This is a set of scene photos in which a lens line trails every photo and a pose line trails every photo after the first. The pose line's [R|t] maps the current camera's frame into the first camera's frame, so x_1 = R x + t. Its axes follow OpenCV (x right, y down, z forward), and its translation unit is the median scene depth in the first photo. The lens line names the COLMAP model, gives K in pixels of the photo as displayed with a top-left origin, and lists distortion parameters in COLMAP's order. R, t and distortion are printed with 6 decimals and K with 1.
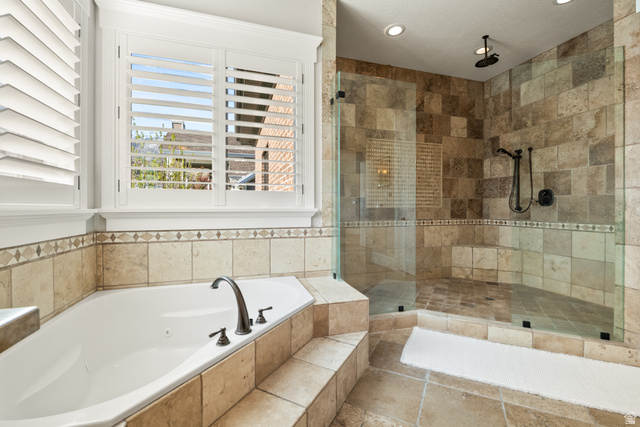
lens RADIAL K [[283.5, 0, 339.1], [0, 283.5, 209.7], [0, 0, 1]] dist [-0.002615, -0.000800]
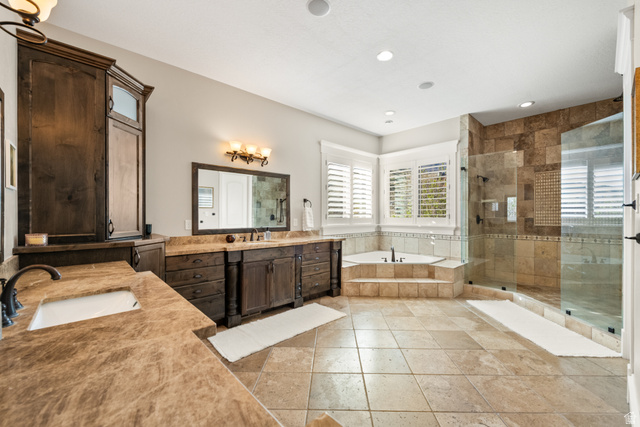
lens RADIAL K [[260.5, 0, 319.4], [0, 260.5, 216.0], [0, 0, 1]] dist [-0.003153, -0.000570]
pose [[0.390919, -0.001676, -0.920423, 1.257456], [-0.004843, 0.999981, -0.003878, -0.064456], [0.920412, 0.005974, 0.390904, -0.611285]]
